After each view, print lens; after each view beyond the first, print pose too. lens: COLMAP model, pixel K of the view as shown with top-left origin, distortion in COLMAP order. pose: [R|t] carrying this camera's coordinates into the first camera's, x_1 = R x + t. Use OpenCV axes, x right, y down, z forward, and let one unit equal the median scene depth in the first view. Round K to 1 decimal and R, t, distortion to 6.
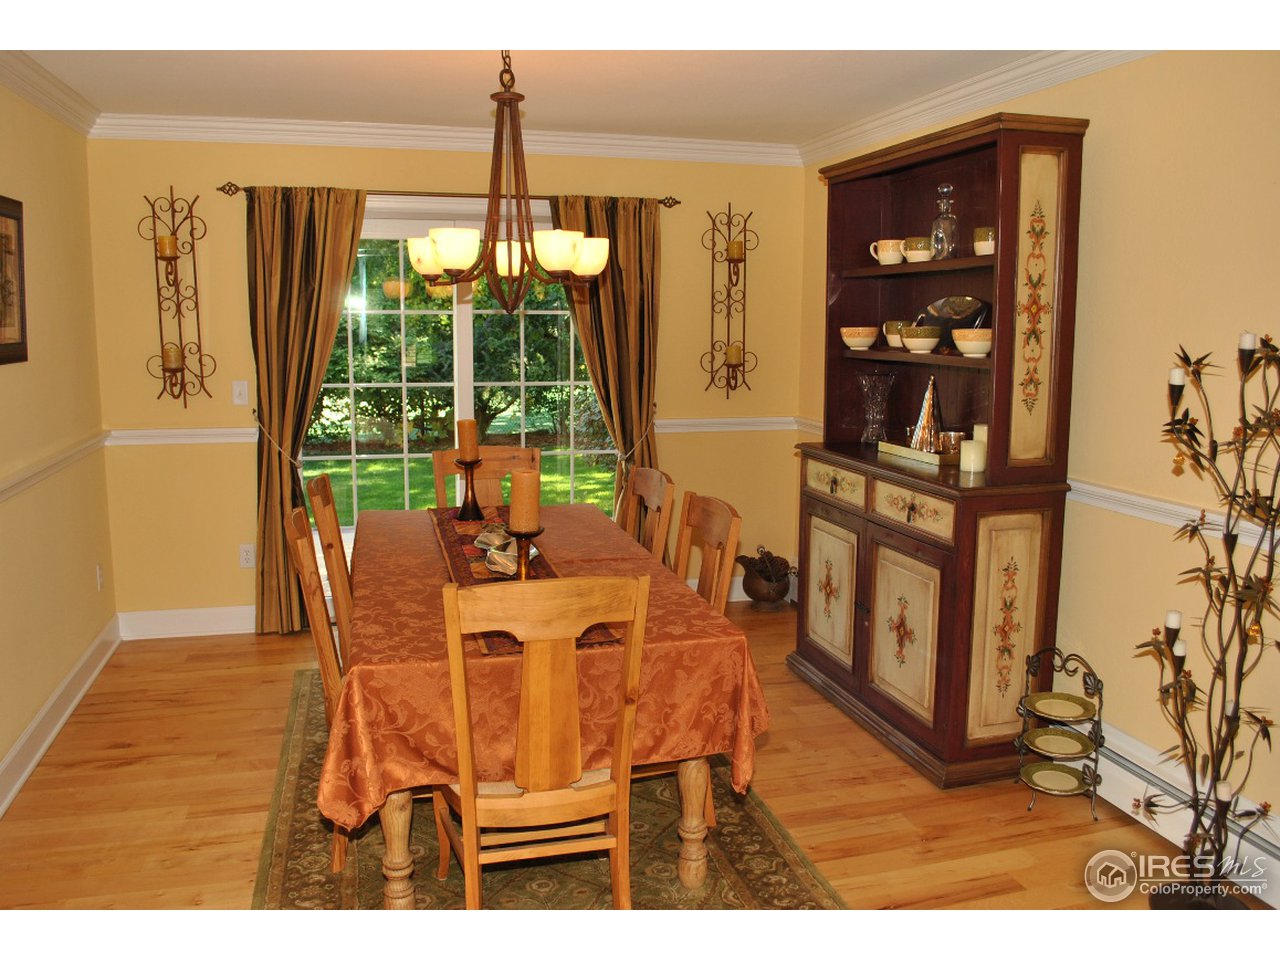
lens RADIAL K [[1021.9, 0, 642.1], [0, 1021.9, 478.0], [0, 0, 1]] dist [-0.074352, 0.000324]
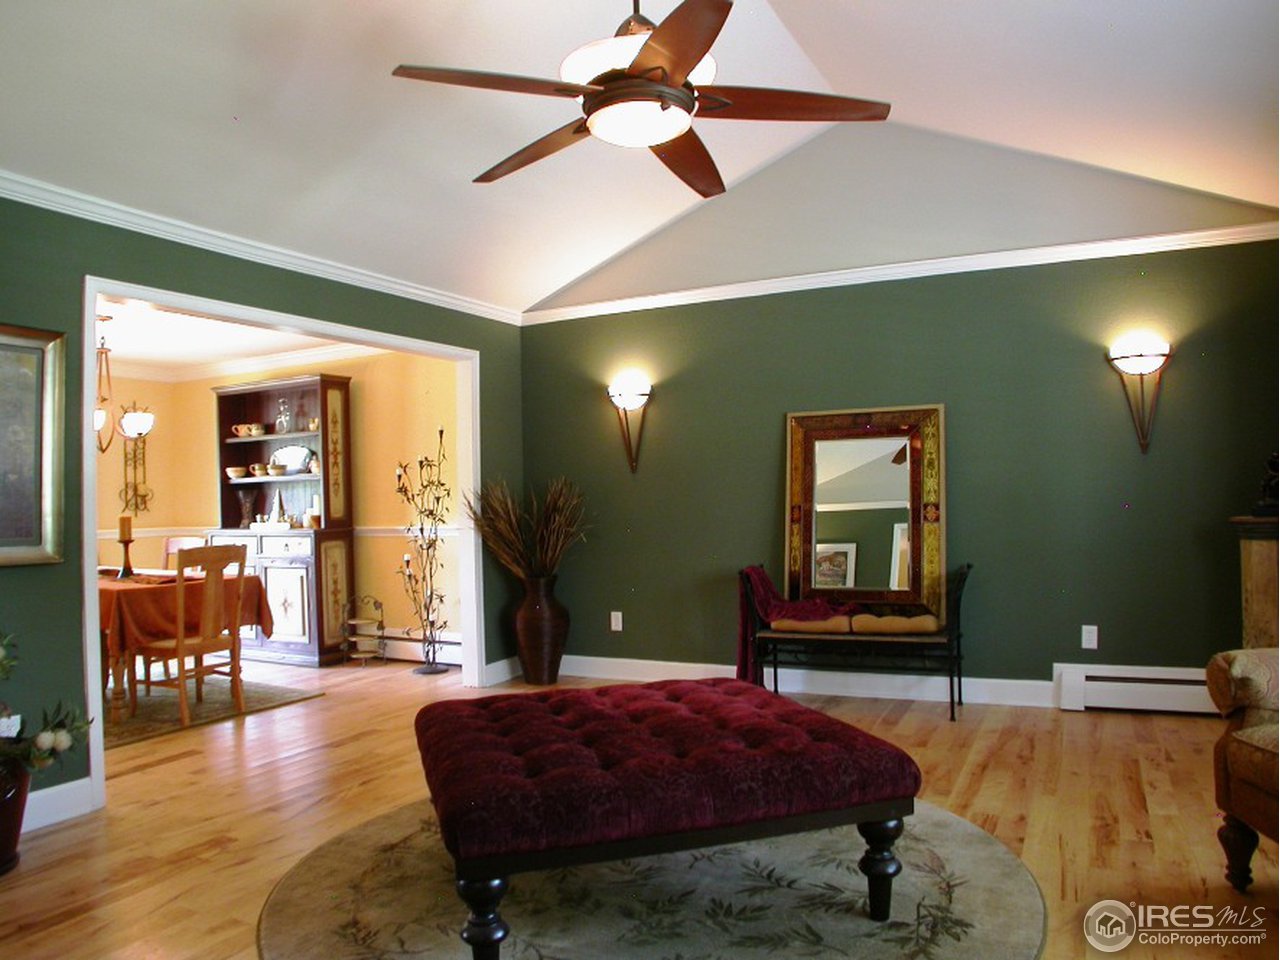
lens RADIAL K [[1021.9, 0, 640.1], [0, 1021.9, 483.6], [0, 0, 1]] dist [-0.074352, 0.000324]
pose [[0.705191, -0.012542, 0.708906, -0.810866], [0.138938, 0.982903, -0.120820, 0.295009], [-0.695271, 0.183695, 0.694877, -1.163731]]
